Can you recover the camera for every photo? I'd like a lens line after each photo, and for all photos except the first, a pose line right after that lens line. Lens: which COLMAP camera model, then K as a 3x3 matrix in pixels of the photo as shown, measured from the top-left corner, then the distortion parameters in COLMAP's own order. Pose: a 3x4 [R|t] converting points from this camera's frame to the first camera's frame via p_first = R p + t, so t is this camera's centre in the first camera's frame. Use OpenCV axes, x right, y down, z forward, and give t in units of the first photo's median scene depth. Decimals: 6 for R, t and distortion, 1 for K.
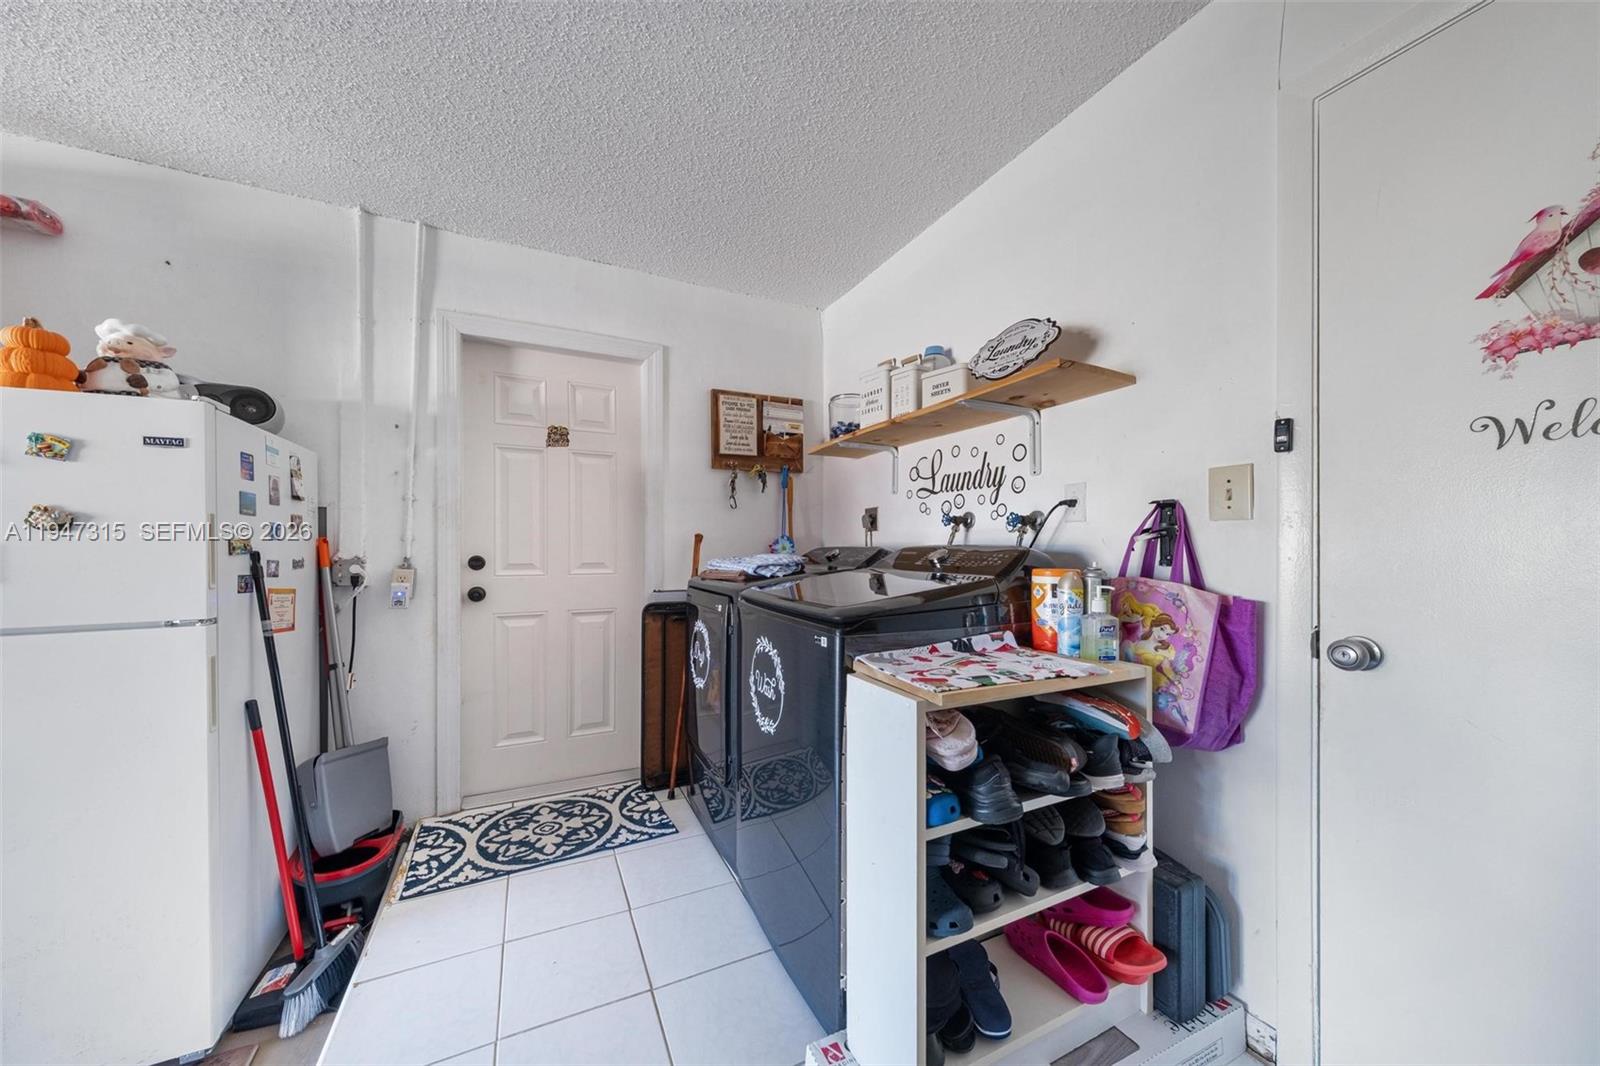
lens RADIAL K [[550.0, 0, 798.7], [0, 550.0, 543.3], [0, 0, 1]] dist [-0.002147, -0.001091]
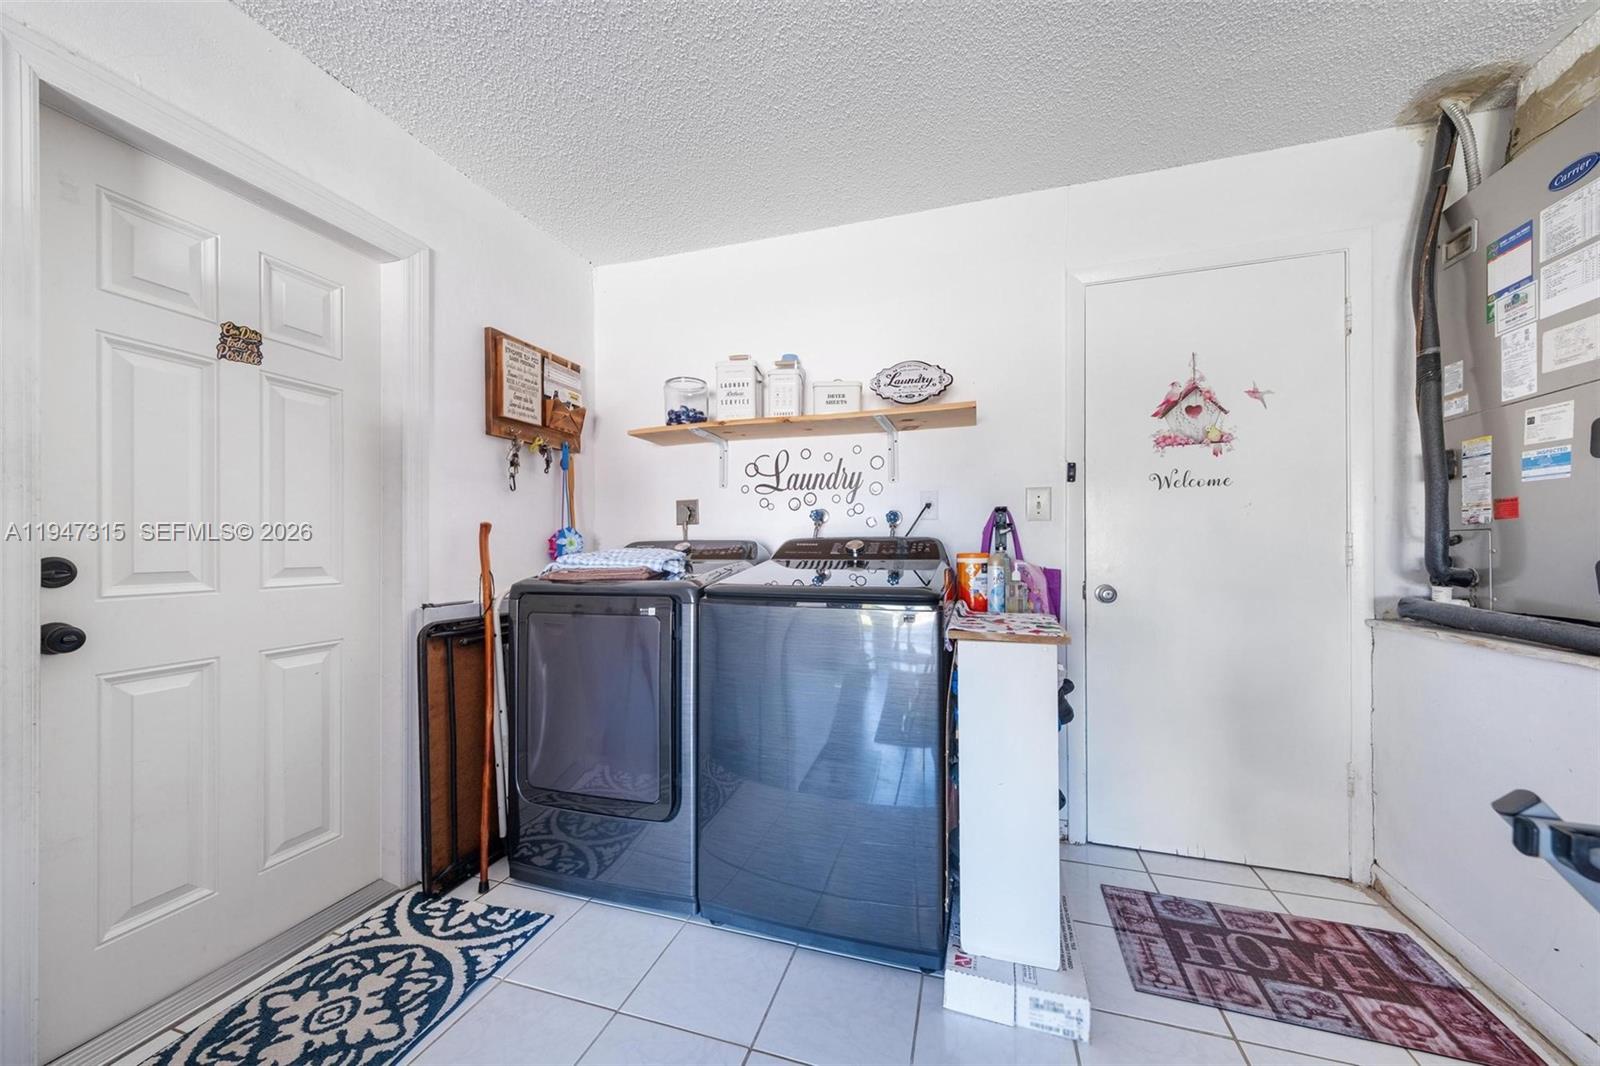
lens RADIAL K [[582.0, 0, 803.4], [0, 582.0, 544.9], [0, 0, 1]] dist [0.007871, -0.001846]
pose [[0.683712, -0.003117, 0.729746, -0.523344], [0.002321, 0.999995, 0.002097, 0.012834], [-0.729749, 0.000260, 0.683716, 0.183525]]
